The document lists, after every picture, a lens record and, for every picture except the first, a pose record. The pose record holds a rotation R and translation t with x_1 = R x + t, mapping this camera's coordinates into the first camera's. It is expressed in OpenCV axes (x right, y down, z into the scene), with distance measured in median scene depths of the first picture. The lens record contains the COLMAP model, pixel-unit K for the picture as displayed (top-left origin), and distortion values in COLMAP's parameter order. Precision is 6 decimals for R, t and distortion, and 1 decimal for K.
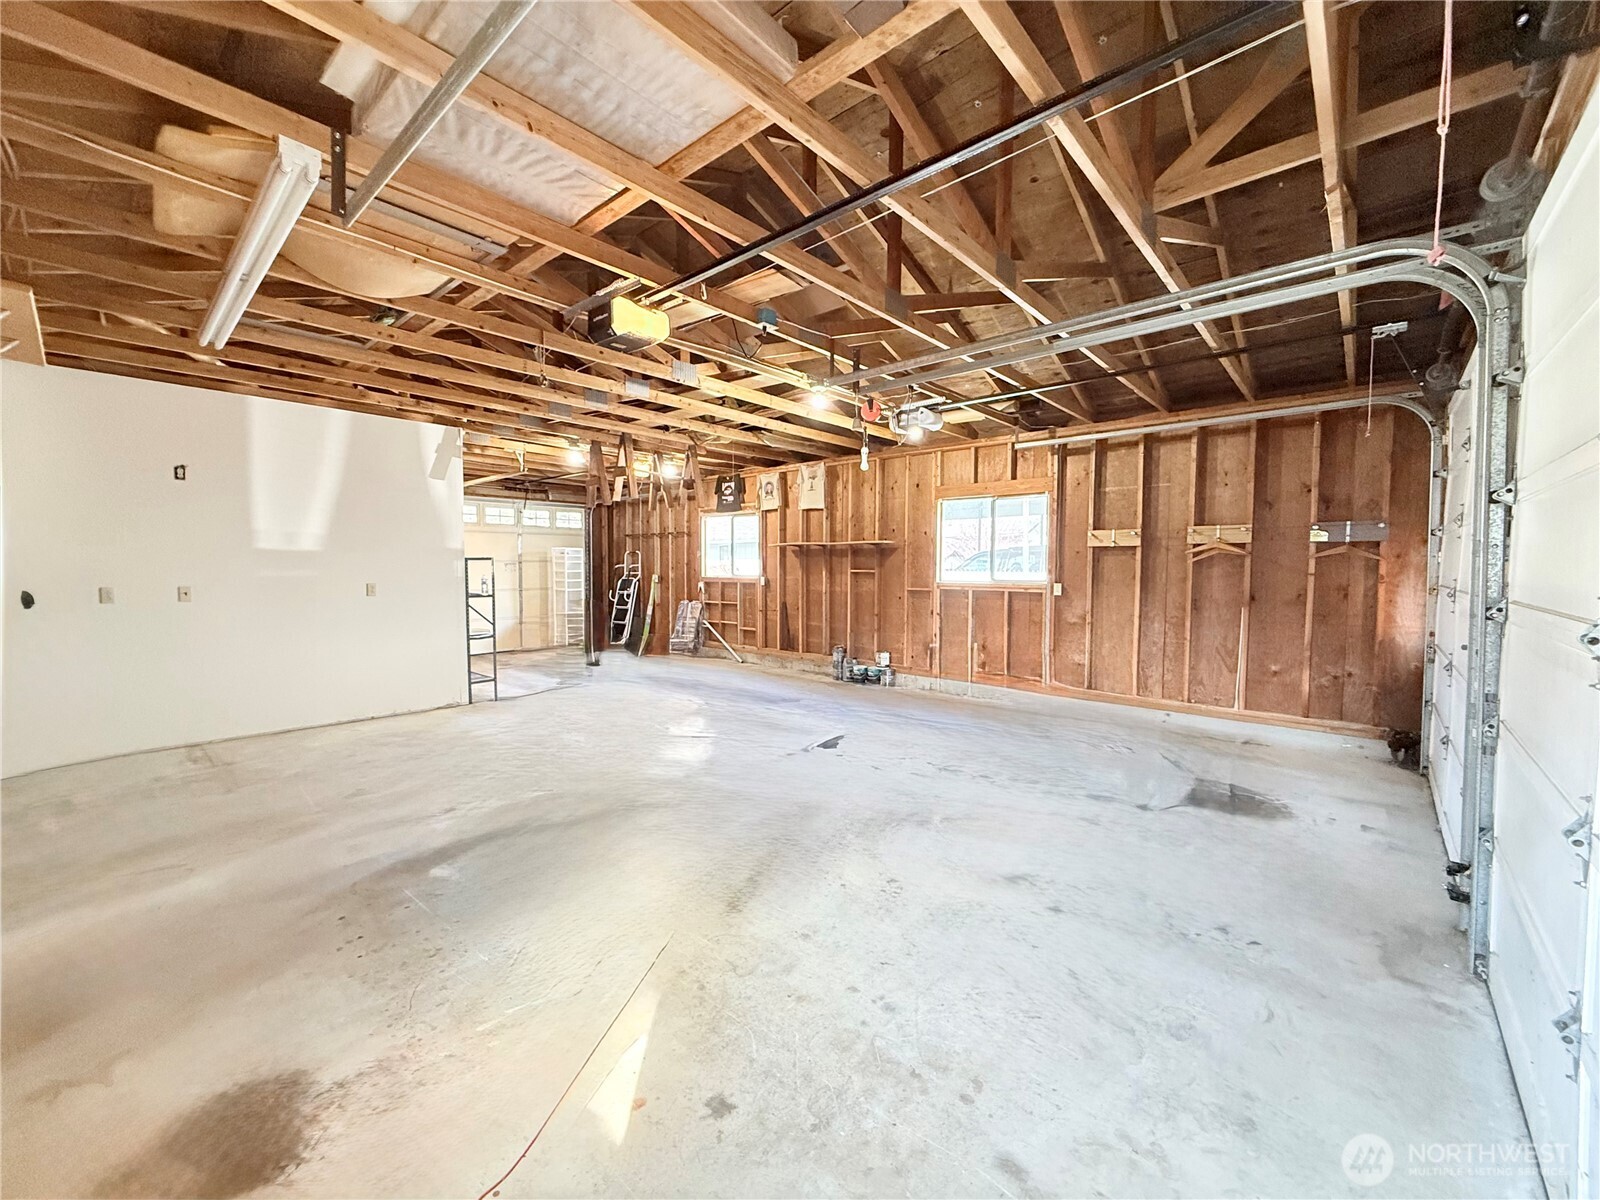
lens RADIAL K [[637.9, 0, 799.9], [0, 637.9, 598.2], [0, 0, 1]] dist [-0.000174, 0.000154]
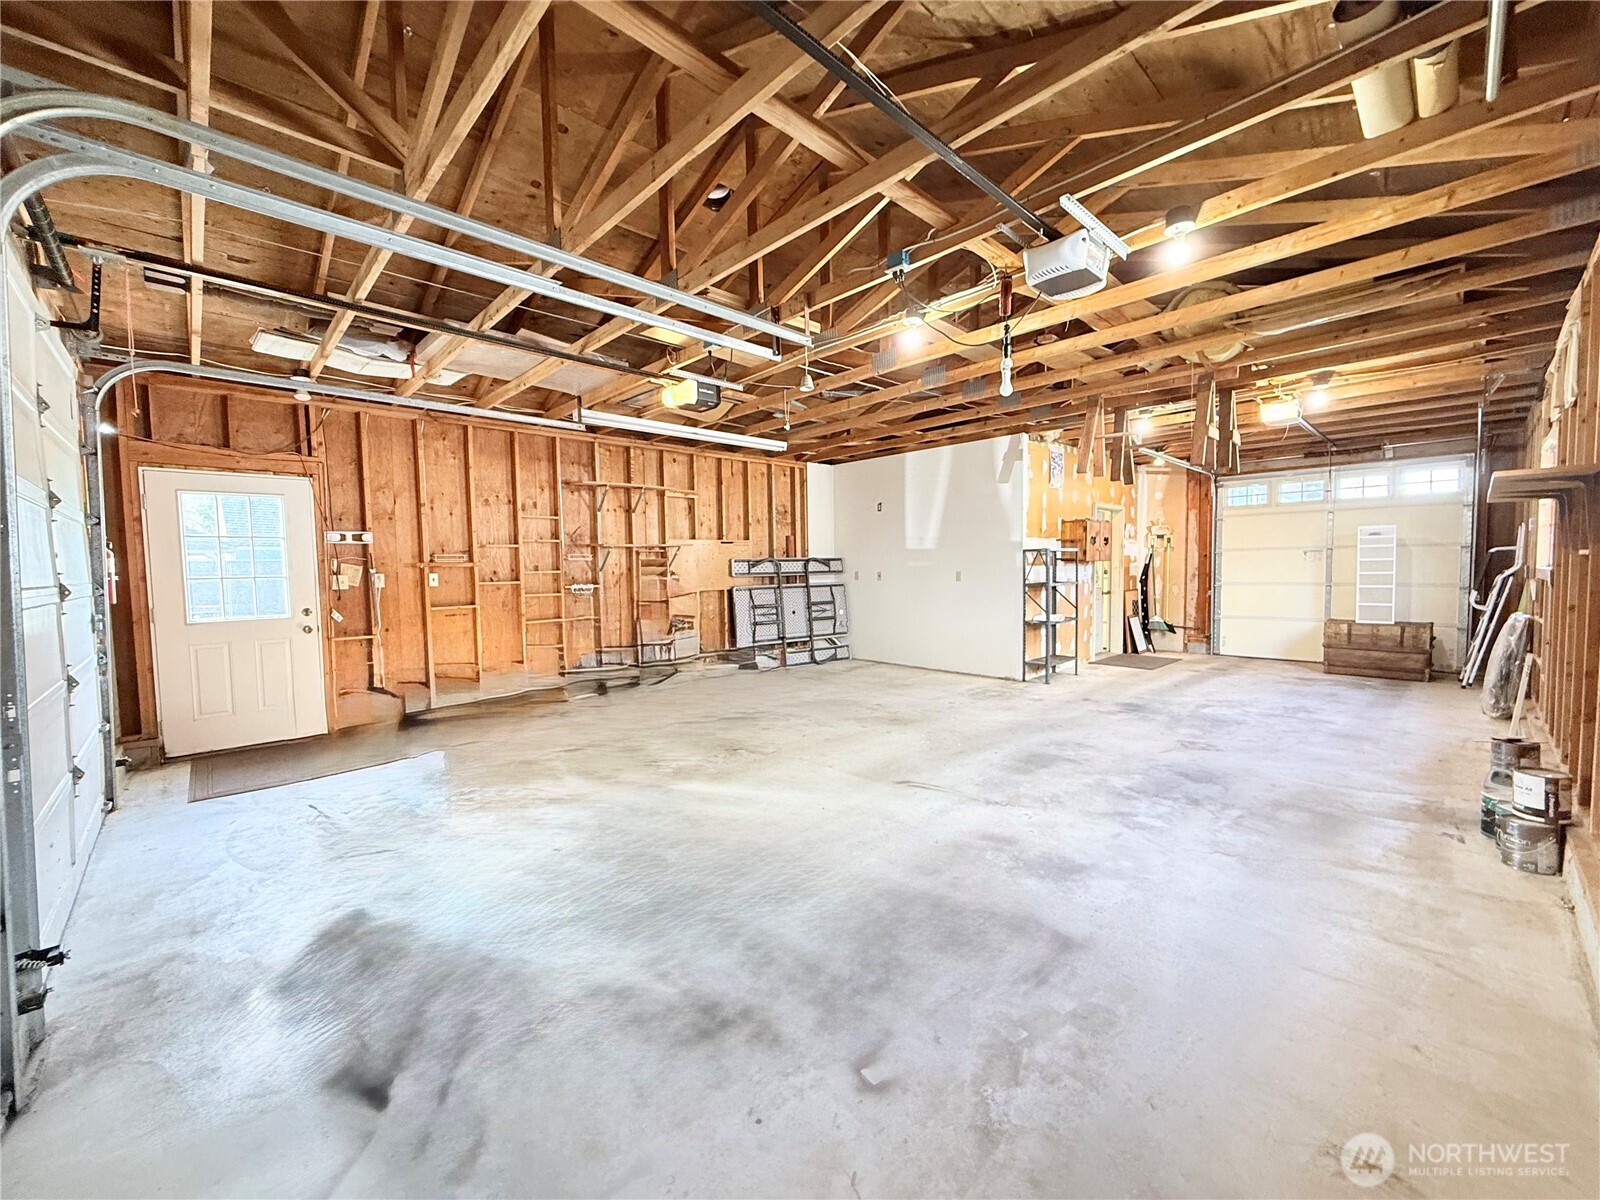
lens RADIAL K [[637.9, 0, 799.9], [0, 637.9, 598.2], [0, 0, 1]] dist [-0.000174, 0.000154]
pose [[-0.083254, 0.048832, -0.995331, 0.680904], [-0.037268, 0.997947, 0.052078, -0.024392], [0.995831, 0.041430, -0.081263, 0.781262]]
